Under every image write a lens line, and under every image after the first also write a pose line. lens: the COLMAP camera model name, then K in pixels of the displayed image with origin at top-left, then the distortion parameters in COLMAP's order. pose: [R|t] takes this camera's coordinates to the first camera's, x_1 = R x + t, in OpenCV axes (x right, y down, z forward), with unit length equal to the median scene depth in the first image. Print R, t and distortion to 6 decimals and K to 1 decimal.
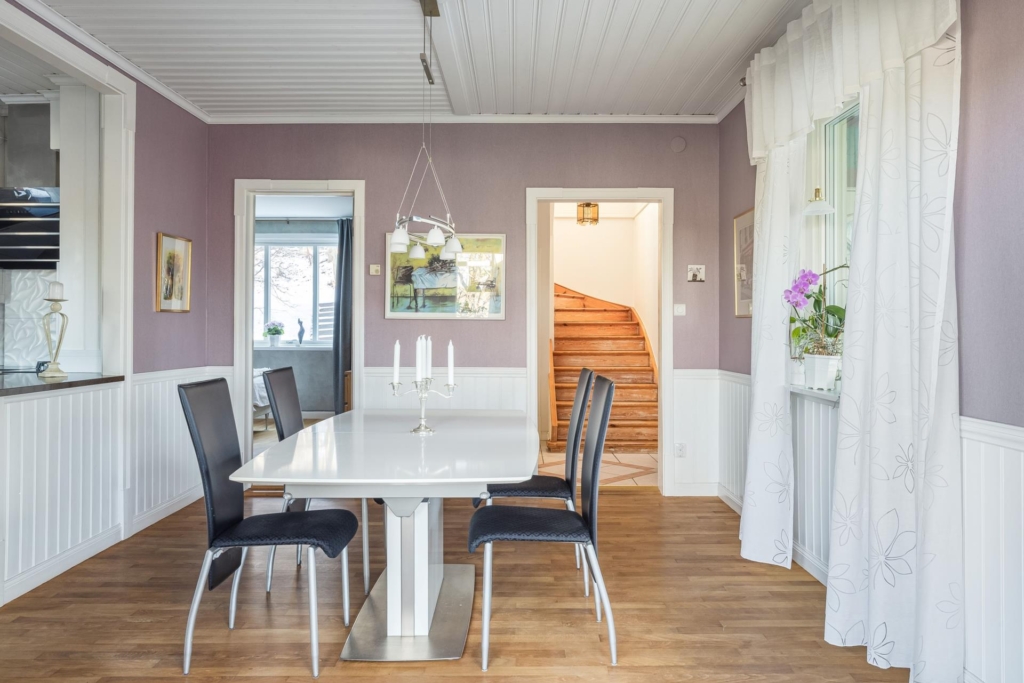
lens RADIAL K [[716.0, 0, 511.4], [0, 716.0, 331.2], [0, 0, 1]] dist [-0.011397, -0.001099]
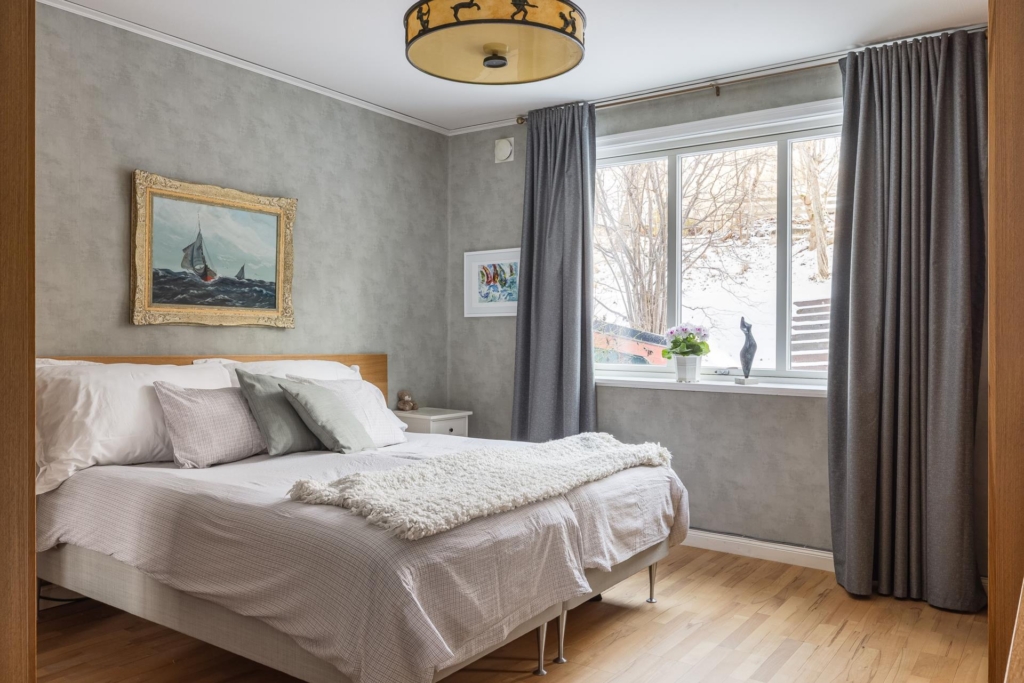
lens RADIAL K [[787.0, 0, 511.1], [0, 787.0, 335.0], [0, 0, 1]] dist [-0.015785, -0.003248]
pose [[0.818877, 0.001045, -0.573968, -0.145173], [-0.004089, 0.999984, -0.004013, -0.004645], [0.573954, 0.005633, 0.818868, 0.548847]]
